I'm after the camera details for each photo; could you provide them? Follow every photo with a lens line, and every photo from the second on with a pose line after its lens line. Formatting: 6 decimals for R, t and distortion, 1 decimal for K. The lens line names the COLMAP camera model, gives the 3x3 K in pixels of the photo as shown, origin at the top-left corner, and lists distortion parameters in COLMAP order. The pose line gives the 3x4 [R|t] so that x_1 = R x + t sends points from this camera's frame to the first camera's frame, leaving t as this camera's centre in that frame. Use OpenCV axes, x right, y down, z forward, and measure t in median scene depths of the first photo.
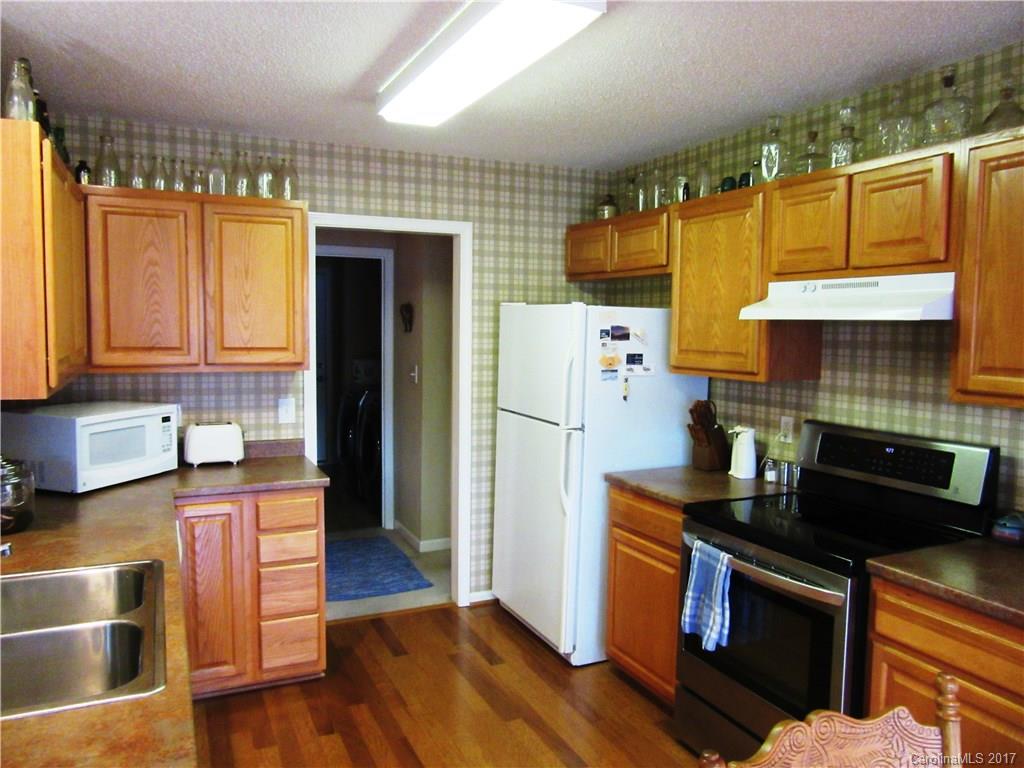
lens RADIAL K [[753.9, 0, 516.4], [0, 753.9, 392.6], [0, 0, 1]] dist [-0.038643, 0.013550]
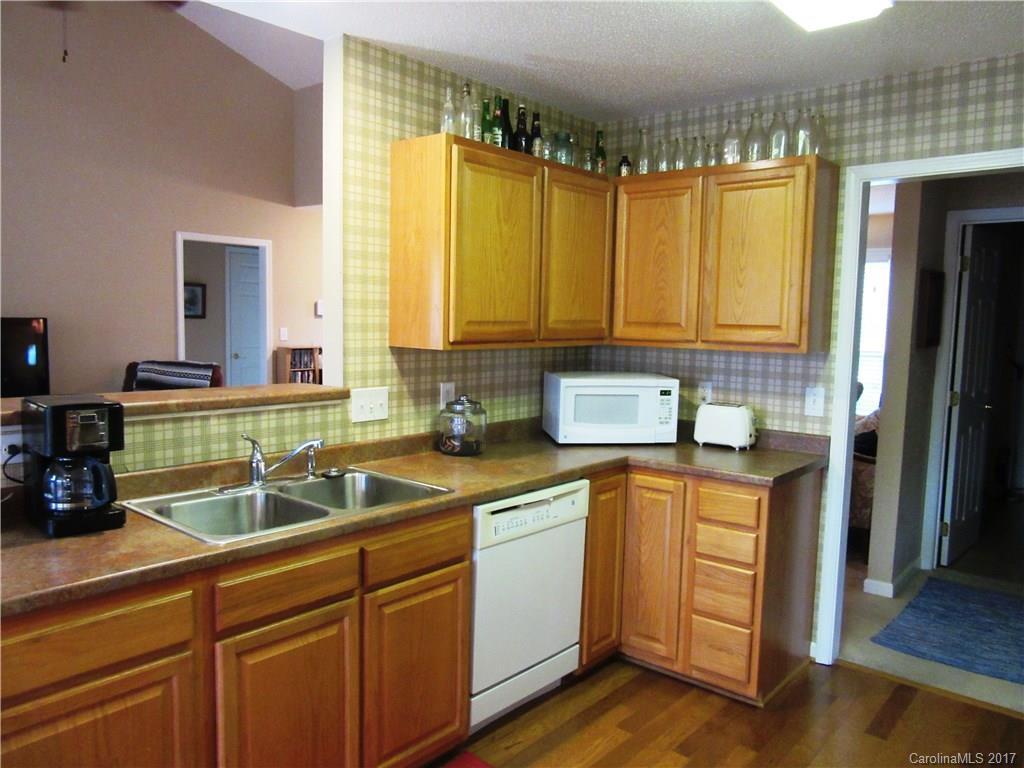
lens RADIAL K [[765.6, 0, 532.5], [0, 765.6, 394.4], [0, 0, 1]] dist [-0.006569, 0.011245]
pose [[0.429691, 0.085728, -0.898897, 0.394794], [-0.092508, 0.994424, 0.050618, 0.001254], [0.898225, 0.061406, 0.435226, 0.361708]]
